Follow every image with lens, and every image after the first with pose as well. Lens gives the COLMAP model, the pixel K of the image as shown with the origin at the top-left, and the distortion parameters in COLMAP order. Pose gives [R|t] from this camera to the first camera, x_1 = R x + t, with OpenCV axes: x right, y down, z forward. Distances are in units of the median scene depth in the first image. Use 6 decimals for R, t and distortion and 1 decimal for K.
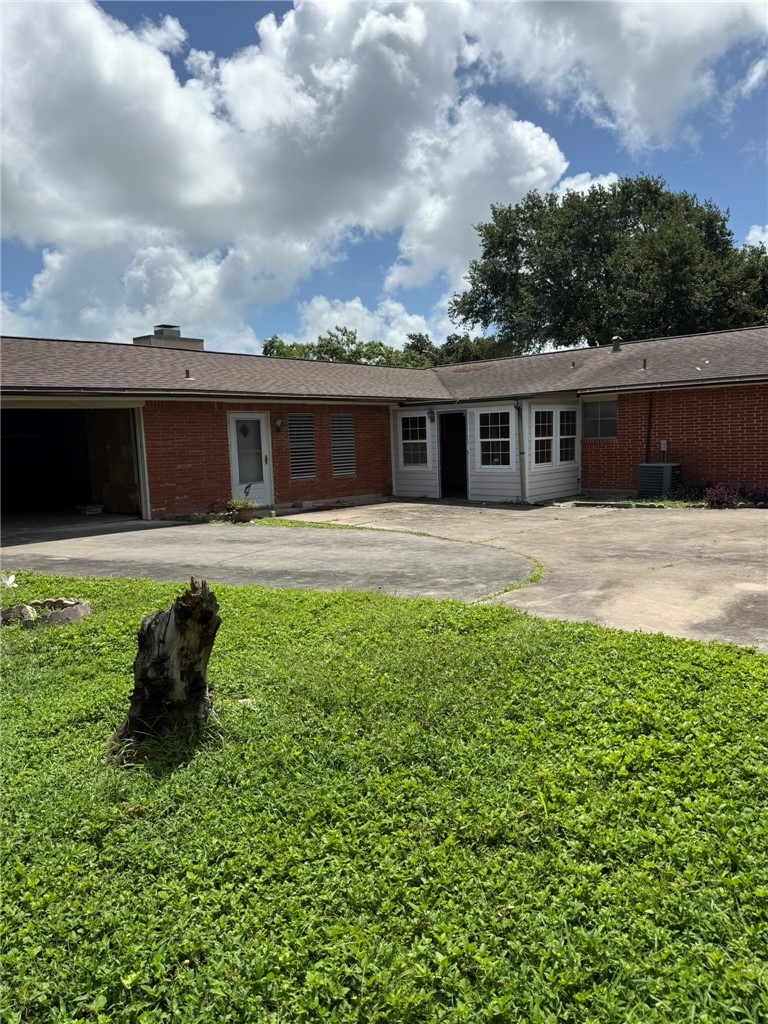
lens RADIAL K [[726.0, 0, 383.1], [0, 726.0, 513.5], [0, 0, 1]] dist [-0.004668, -0.004192]
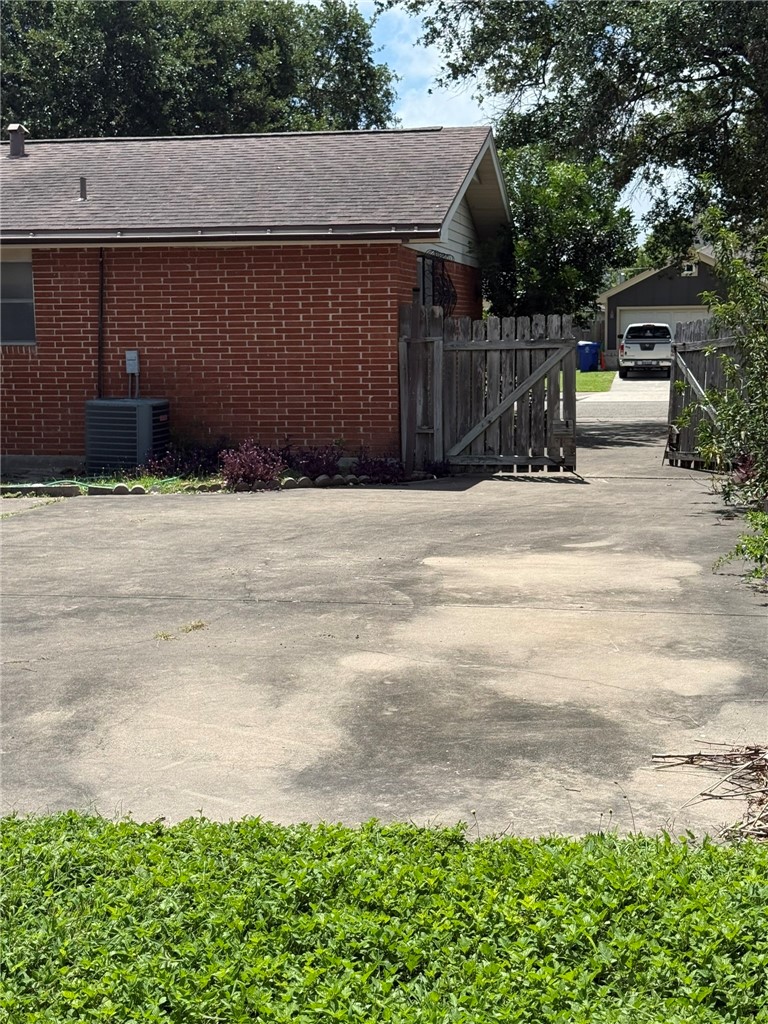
lens RADIAL K [[1493.8, 0, 381.4], [0, 1493.8, 517.4], [0, 0, 1]] dist [0.152782, 0.000000]
pose [[0.851791, -0.042197, 0.522179, 0.004342], [0.037011, 0.999107, 0.020363, -0.008697], [-0.522573, 0.001982, 0.852593, 0.107849]]
